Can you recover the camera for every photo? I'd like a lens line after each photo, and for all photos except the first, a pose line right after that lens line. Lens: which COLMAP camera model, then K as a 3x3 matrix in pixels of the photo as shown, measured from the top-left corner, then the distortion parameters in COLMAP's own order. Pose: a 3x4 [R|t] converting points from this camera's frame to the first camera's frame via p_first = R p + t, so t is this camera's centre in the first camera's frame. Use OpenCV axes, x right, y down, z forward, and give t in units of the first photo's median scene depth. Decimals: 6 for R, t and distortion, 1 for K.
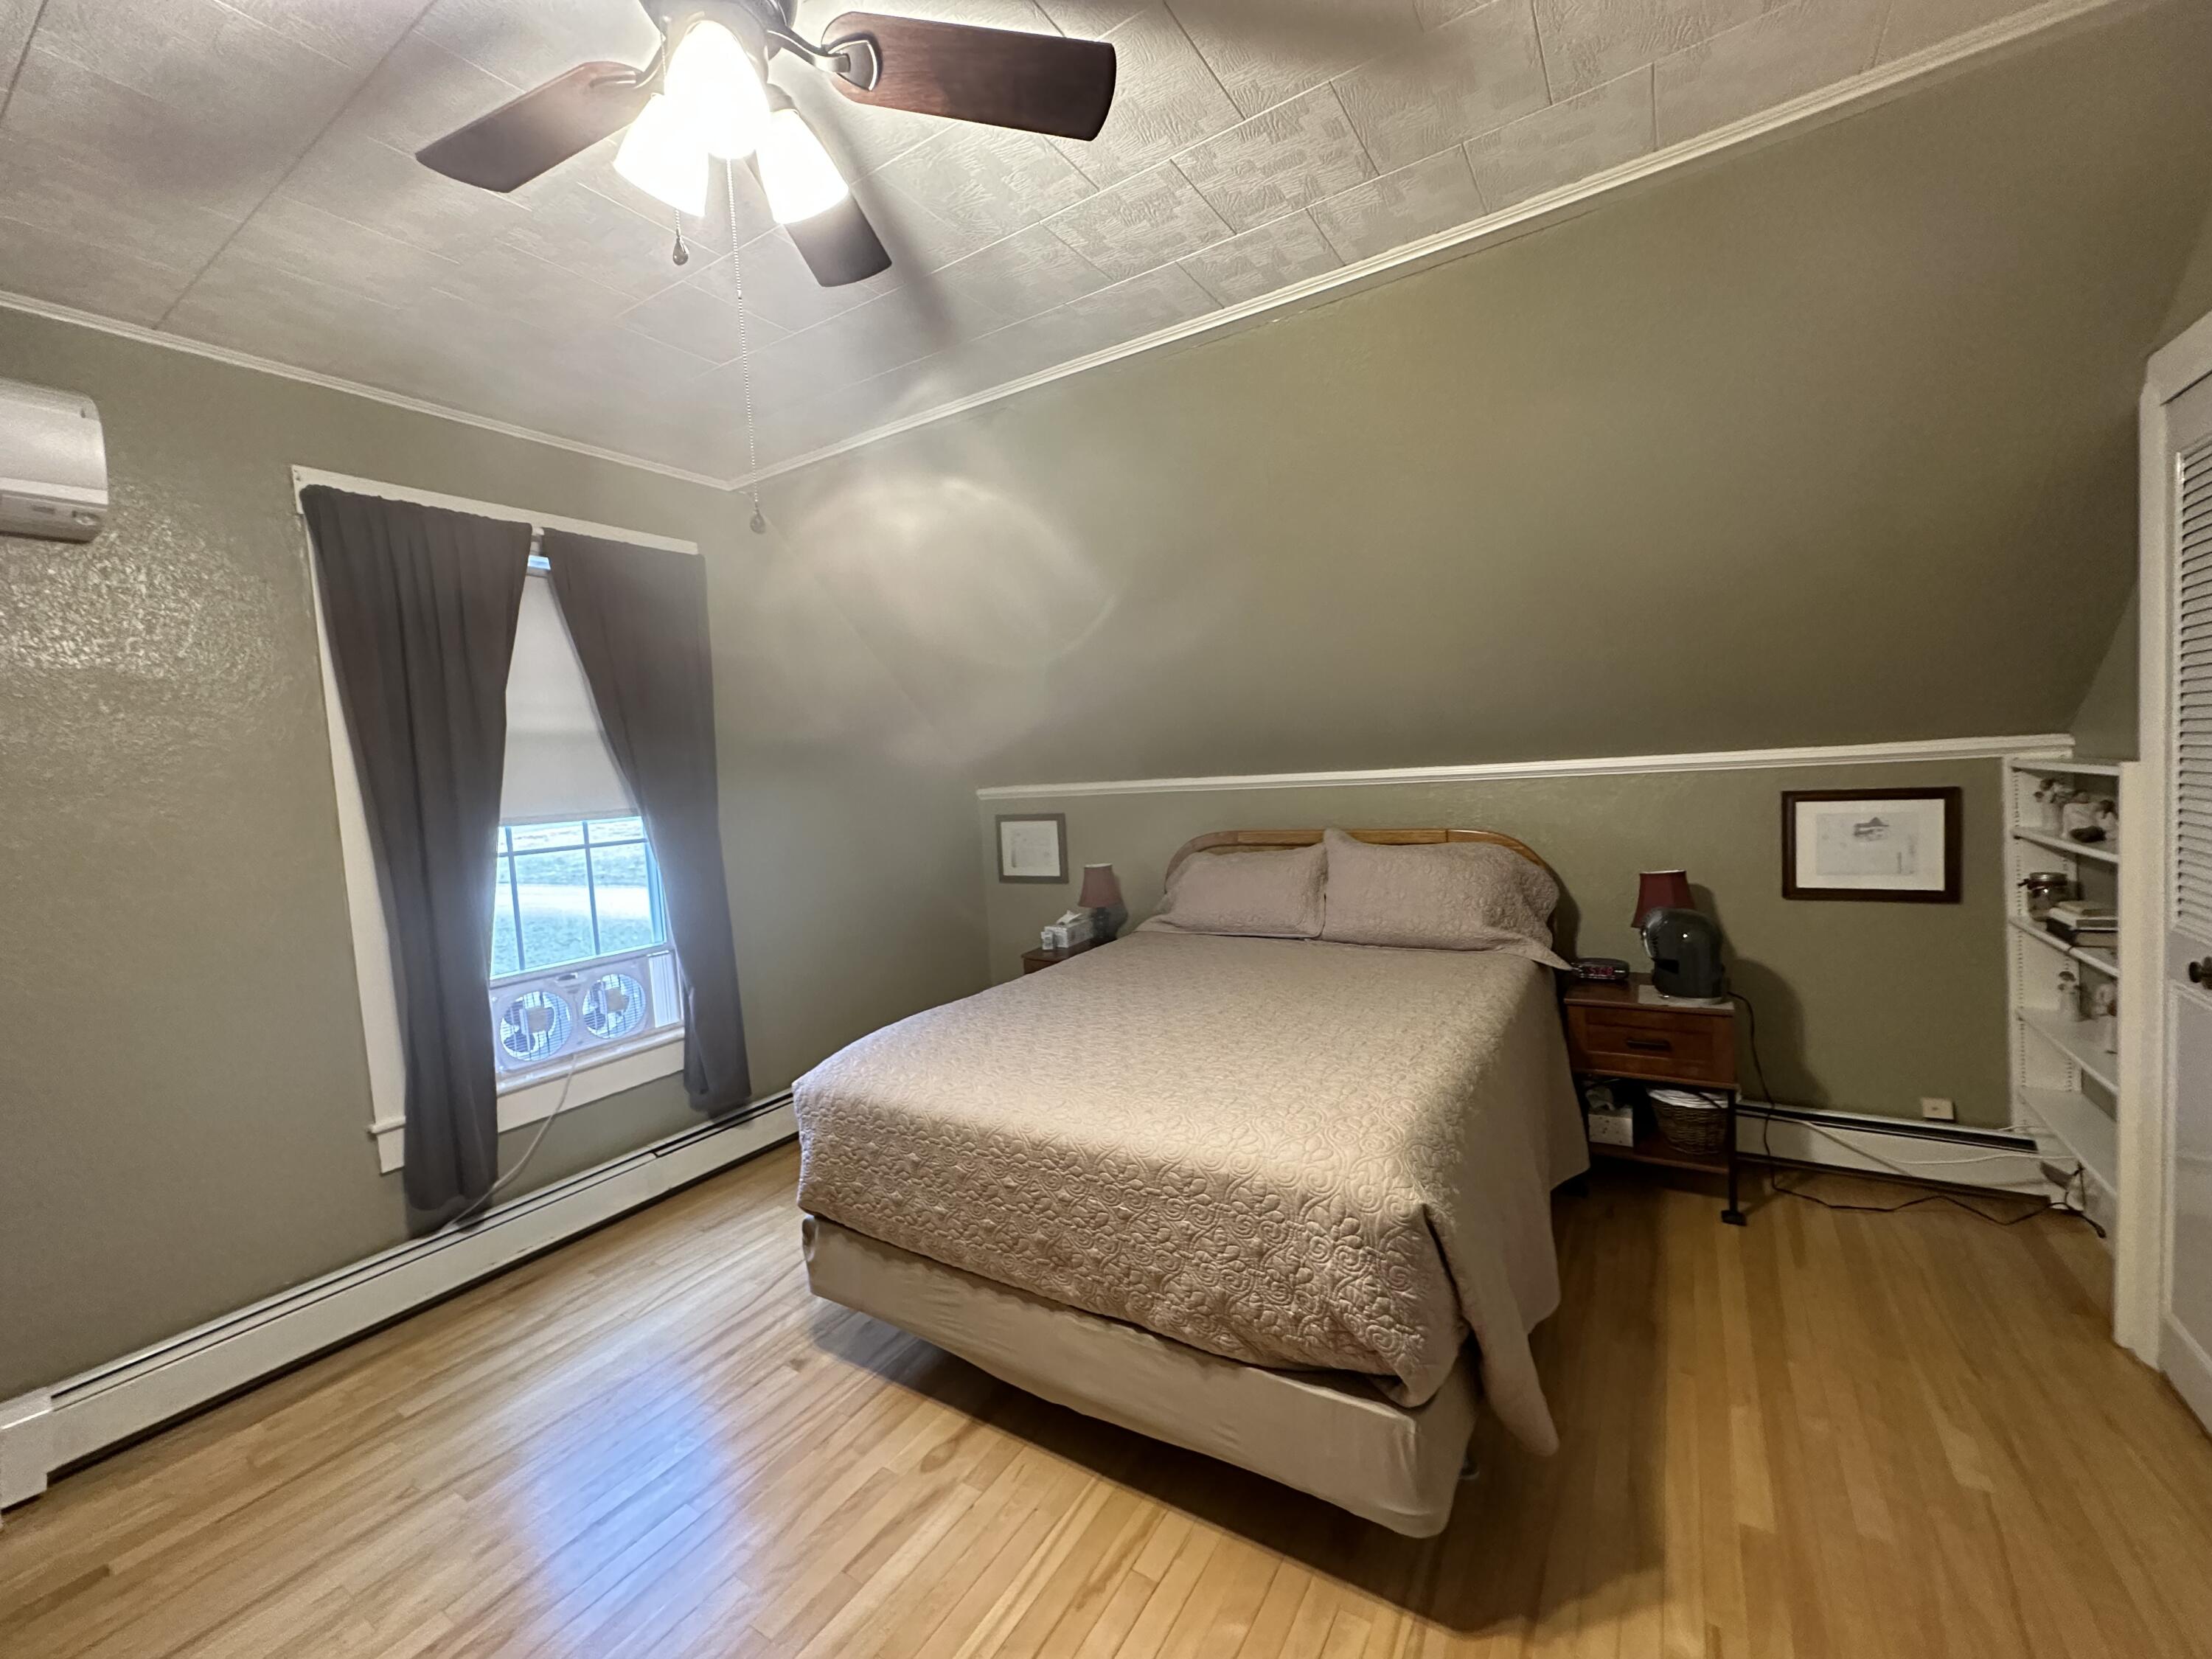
lens RADIAL K [[891.1, 0, 1106.0], [0, 891.1, 829.5], [0, 0, 1]] dist [0.001677, 0.000203]
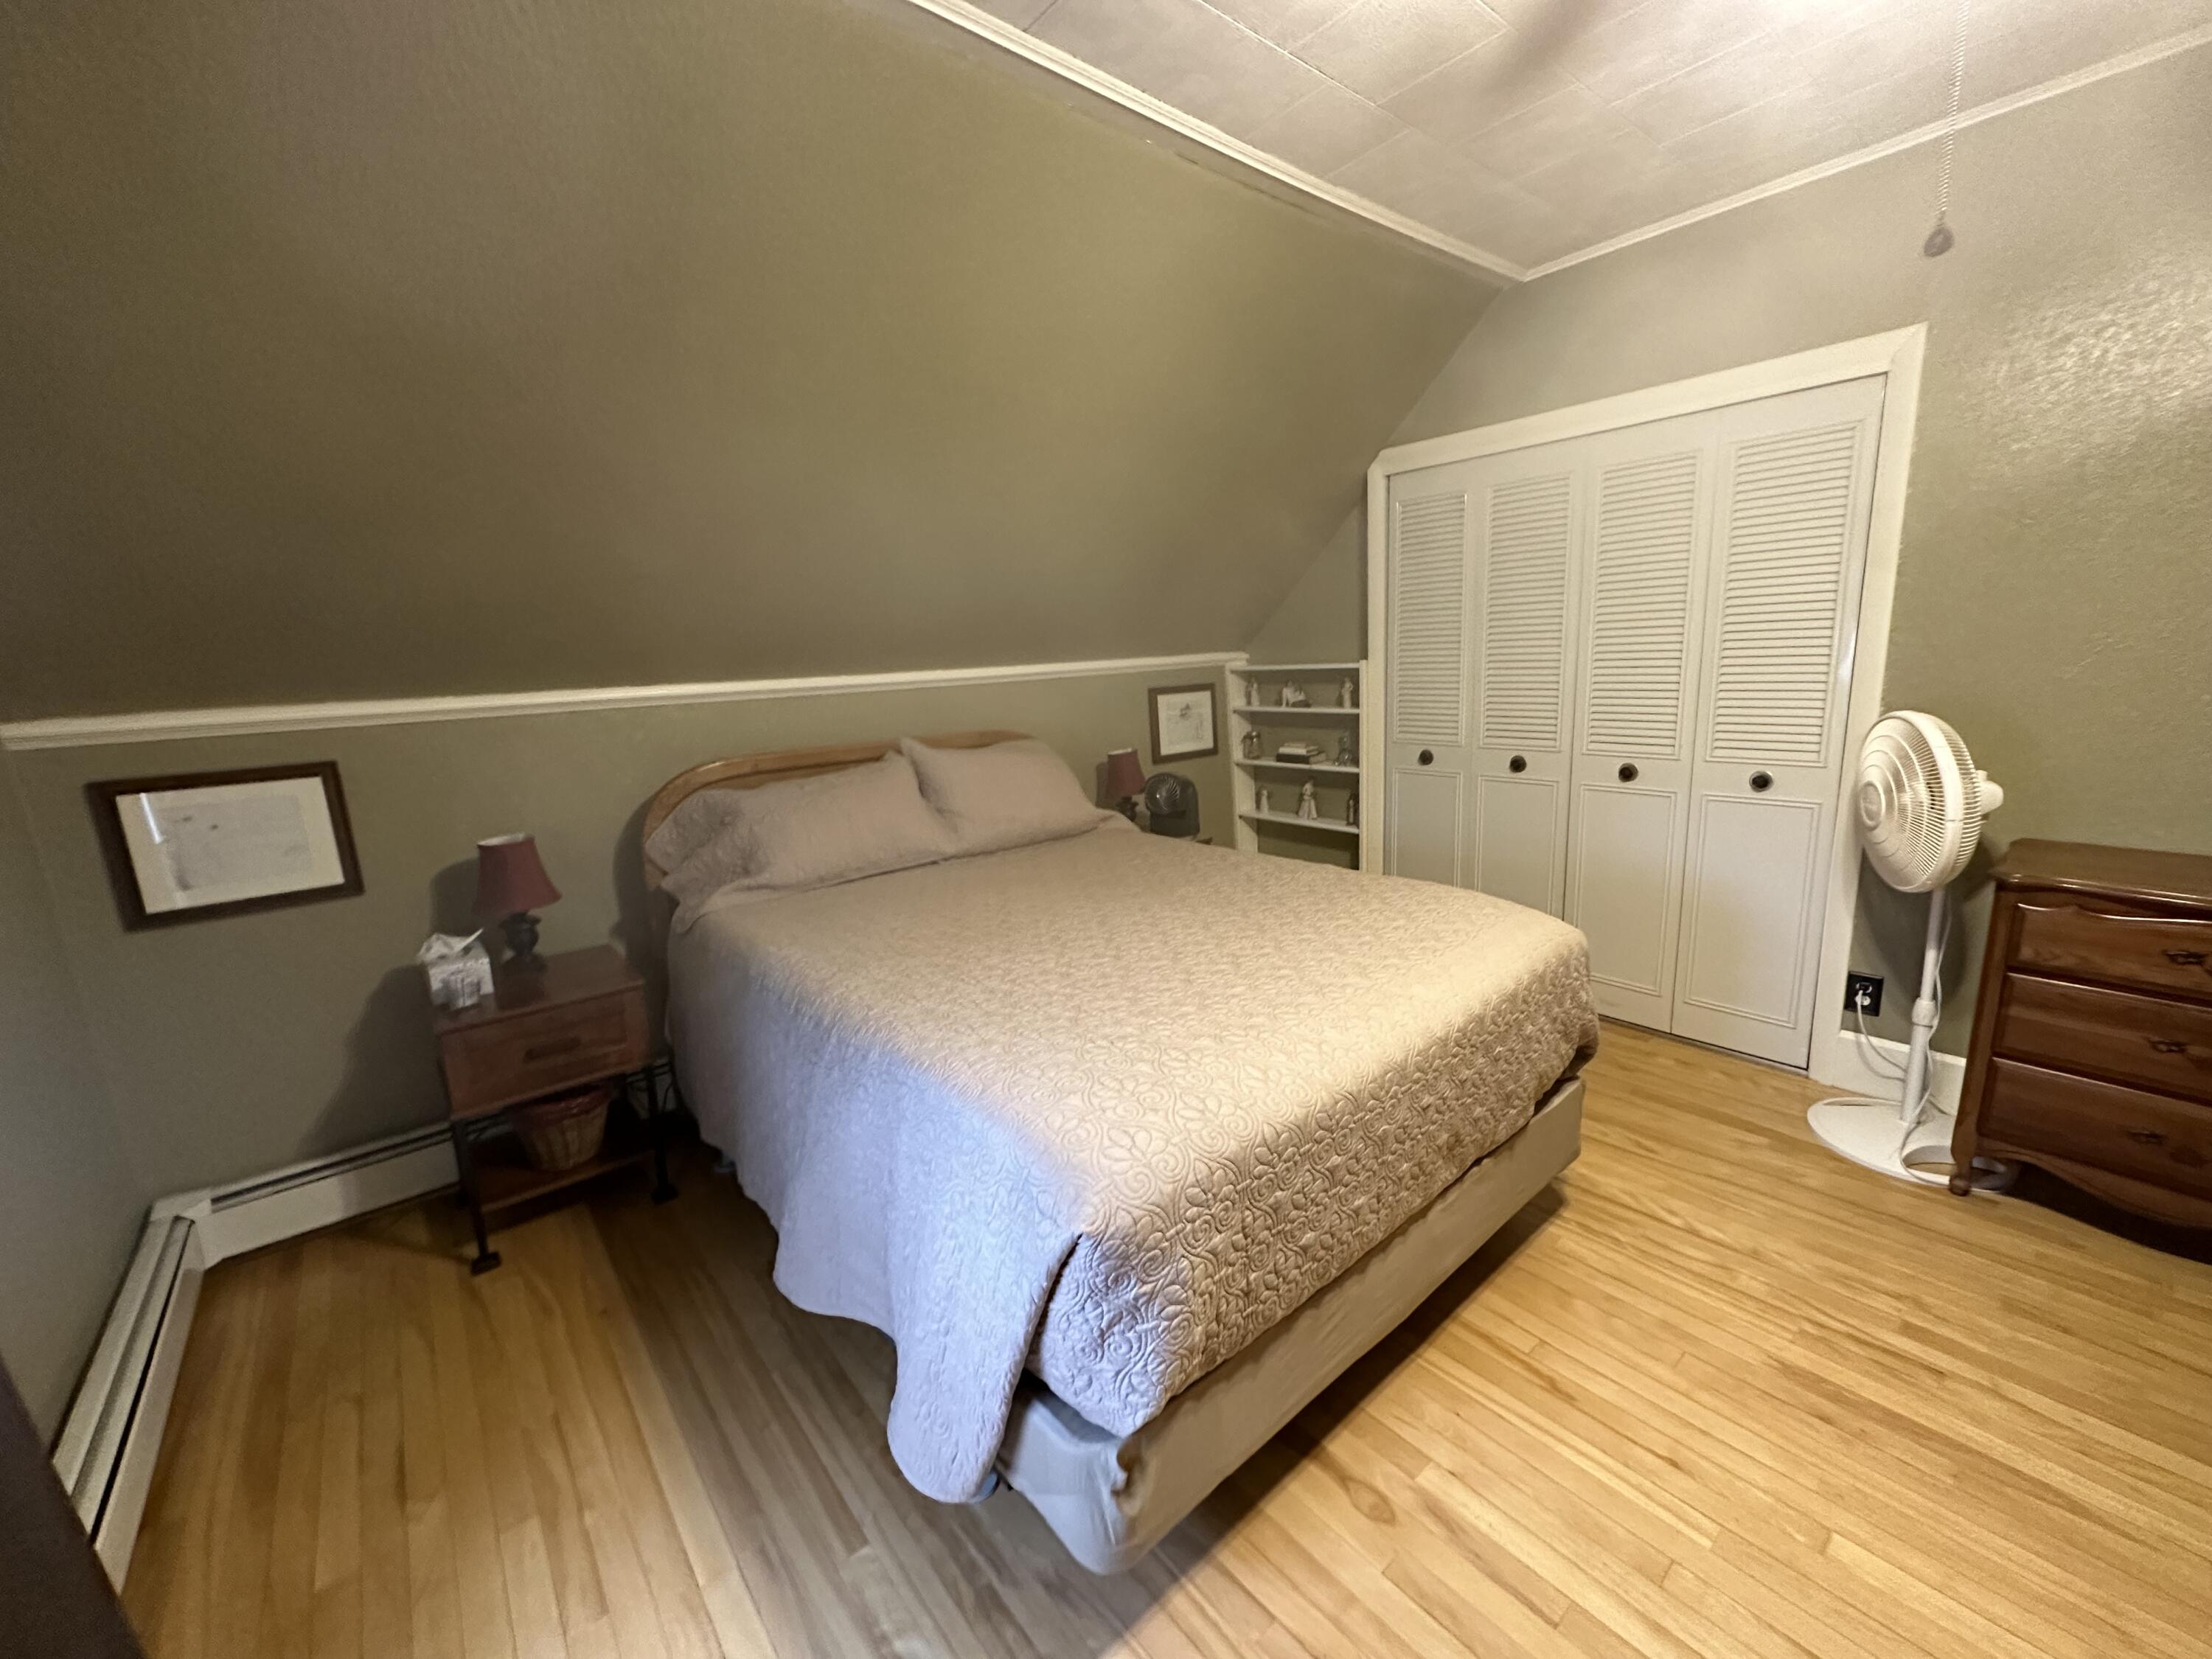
lens RADIAL K [[881.9, 0, 1117.2], [0, 881.9, 826.7], [0, 0, 1]] dist [-0.001594, -0.000286]
pose [[0.298101, -0.141522, 0.943985, -0.844553], [0.096649, 0.988341, 0.117651, 0.006656], [-0.949629, 0.056163, 0.308303, 0.884658]]
